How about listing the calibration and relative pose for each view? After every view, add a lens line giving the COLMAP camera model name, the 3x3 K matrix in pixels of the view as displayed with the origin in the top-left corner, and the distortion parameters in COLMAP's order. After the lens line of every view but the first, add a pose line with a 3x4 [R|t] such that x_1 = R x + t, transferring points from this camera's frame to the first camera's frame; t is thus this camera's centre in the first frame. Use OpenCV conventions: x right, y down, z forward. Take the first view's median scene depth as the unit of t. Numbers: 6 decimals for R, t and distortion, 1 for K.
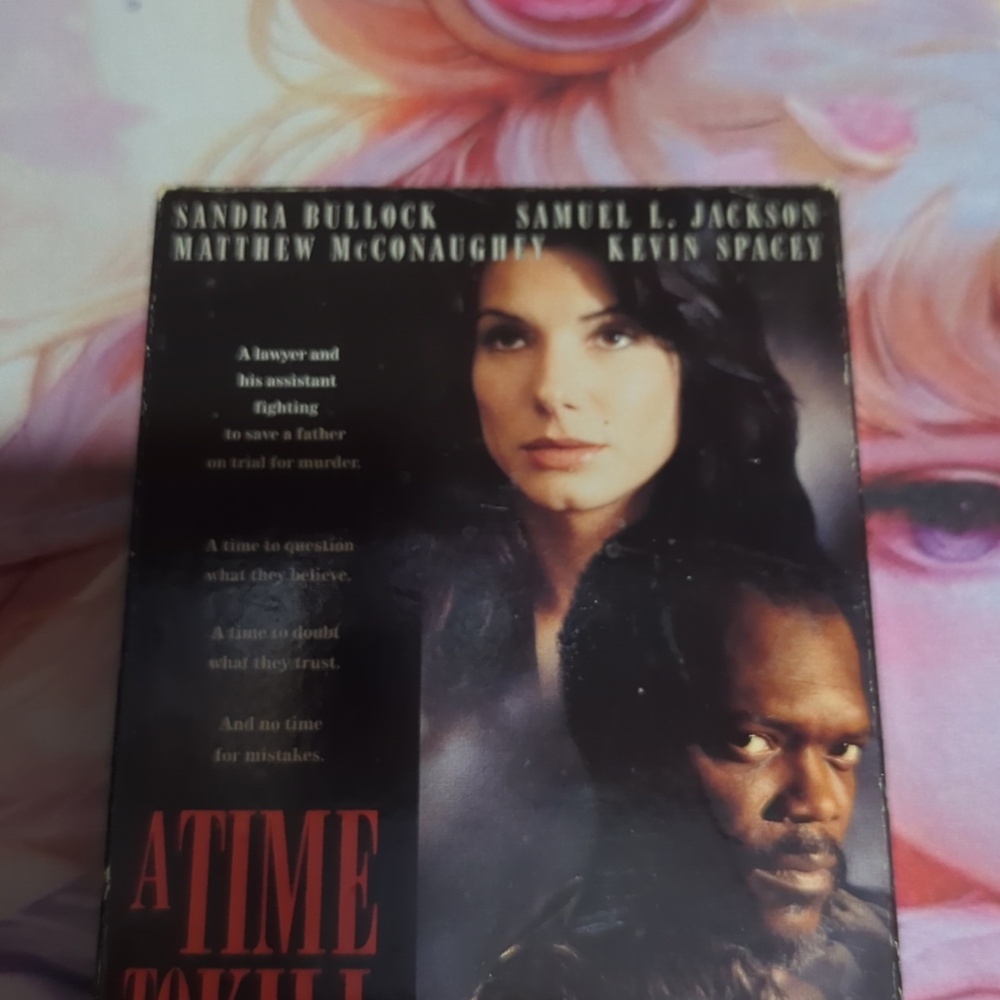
lens RADIAL K [[1612.5, 0, 504.3], [0, 1612.5, 502.5], [0, 0, 1]] dist [0.165784, -0.968797]
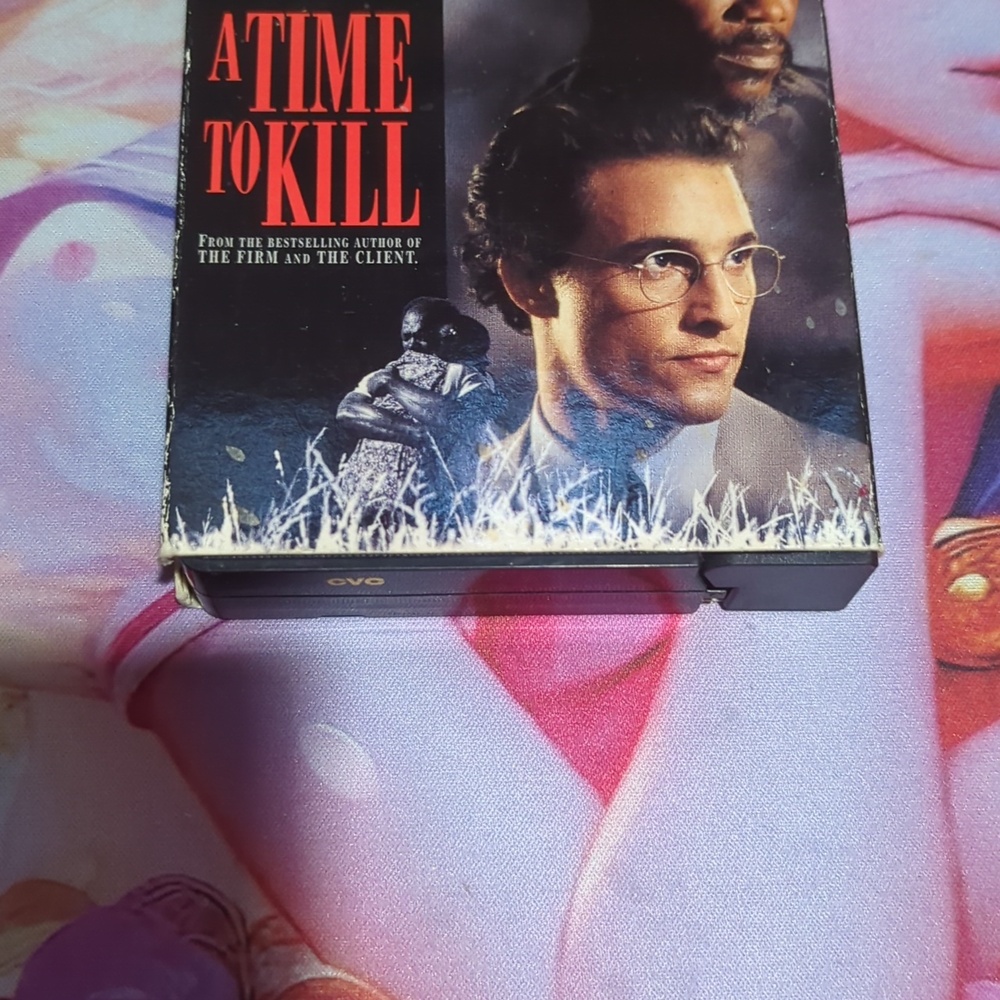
lens RADIAL K [[1612.5, 0, 504.3], [0, 1612.5, 502.5], [0, 0, 1]] dist [0.165784, -0.968797]
pose [[0.999310, -0.010013, 0.035776, -0.053558], [0.009967, 0.999949, 0.001481, 0.549672], [-0.035789, -0.001123, 0.999359, -0.217401]]
